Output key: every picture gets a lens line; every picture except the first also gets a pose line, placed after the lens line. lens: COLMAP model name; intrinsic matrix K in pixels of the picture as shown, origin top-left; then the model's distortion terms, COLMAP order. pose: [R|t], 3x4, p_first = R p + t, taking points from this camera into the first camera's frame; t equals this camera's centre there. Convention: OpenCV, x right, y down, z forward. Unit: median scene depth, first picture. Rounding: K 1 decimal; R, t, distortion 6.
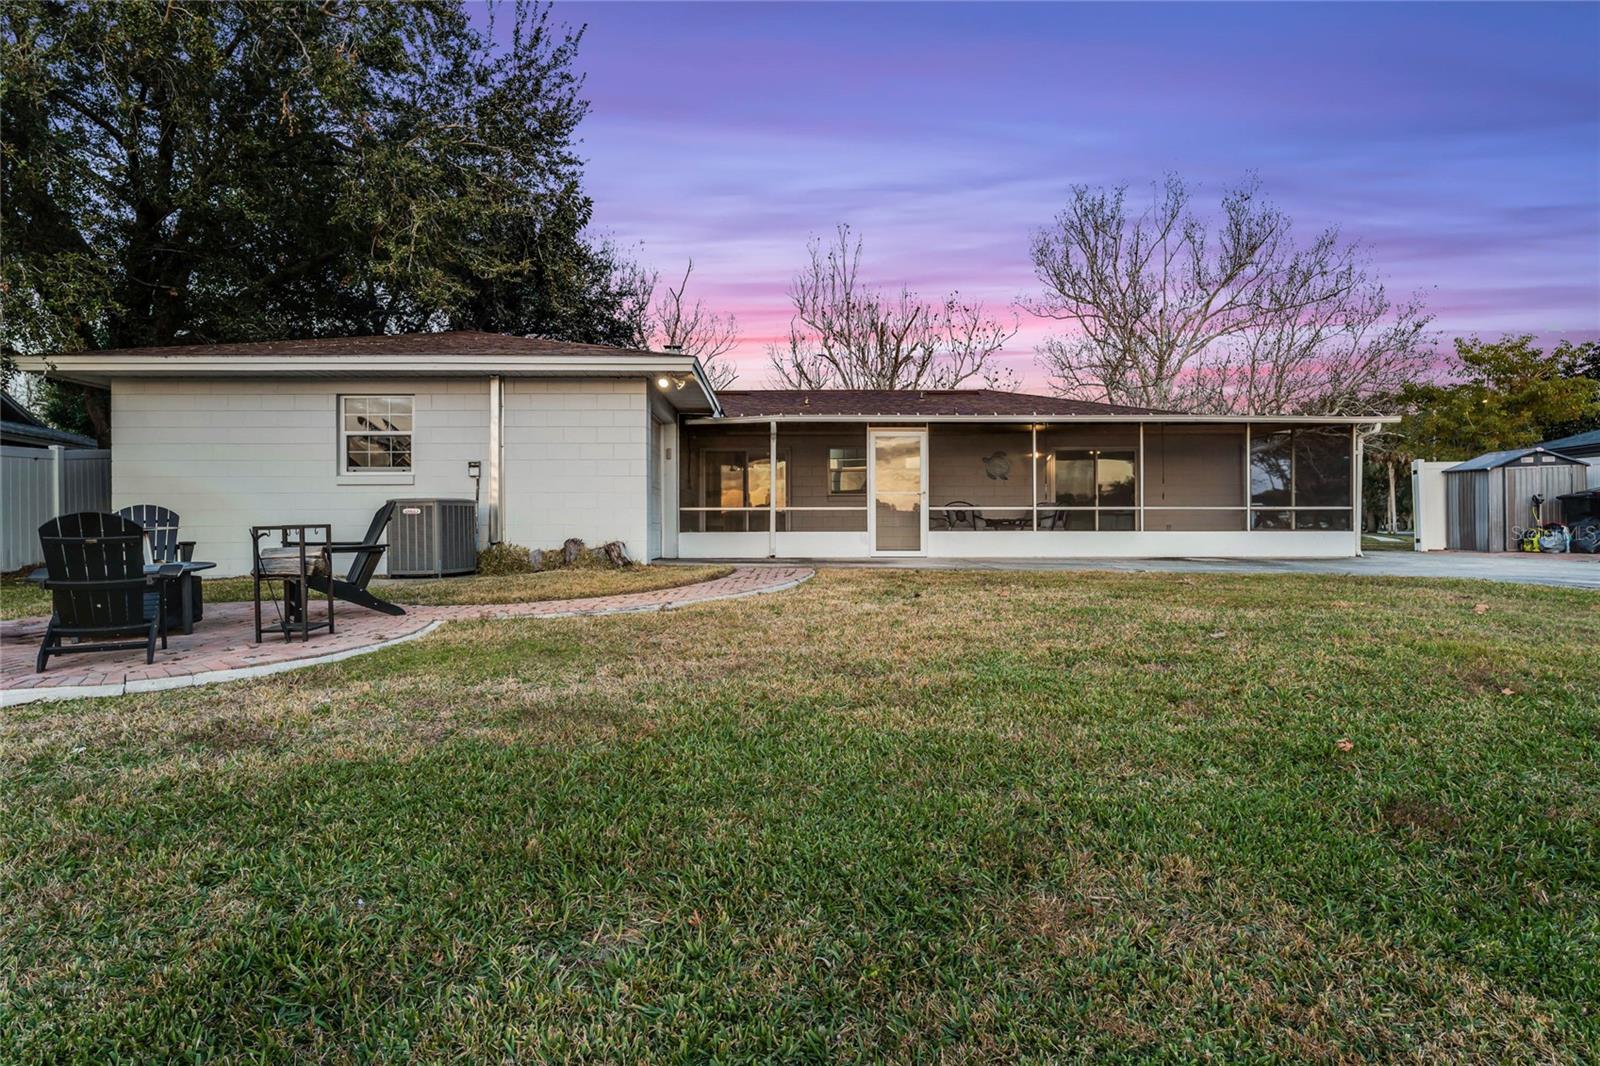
lens RADIAL K [[906.0, 0, 800.0], [0, 906.0, 533.0], [0, 0, 1]] dist [-0.003542, -0.000337]
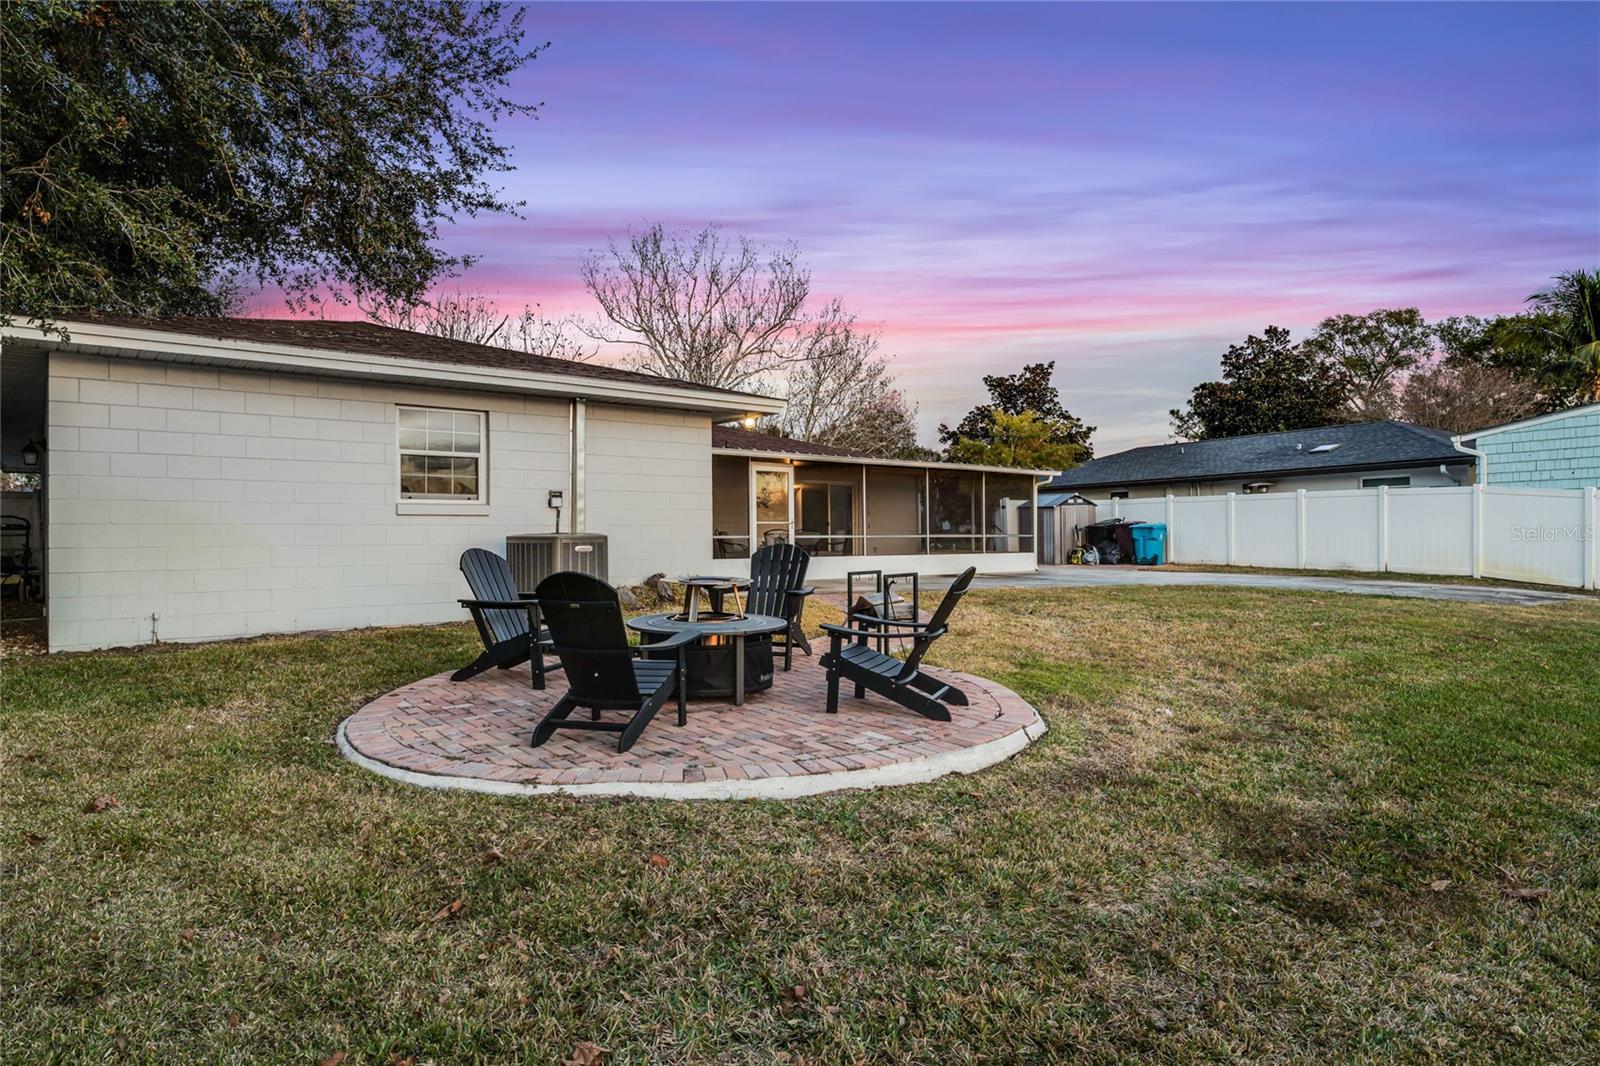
lens RADIAL K [[927.2, 0, 800.0], [0, 927.2, 533.0], [0, 0, 1]] dist [0.002012, 0.000307]
pose [[0.795277, 0.001553, 0.606245, -0.680666], [0.005891, 0.999930, -0.010289, -0.024230], [-0.606218, 0.011754, 0.795212, 0.107052]]
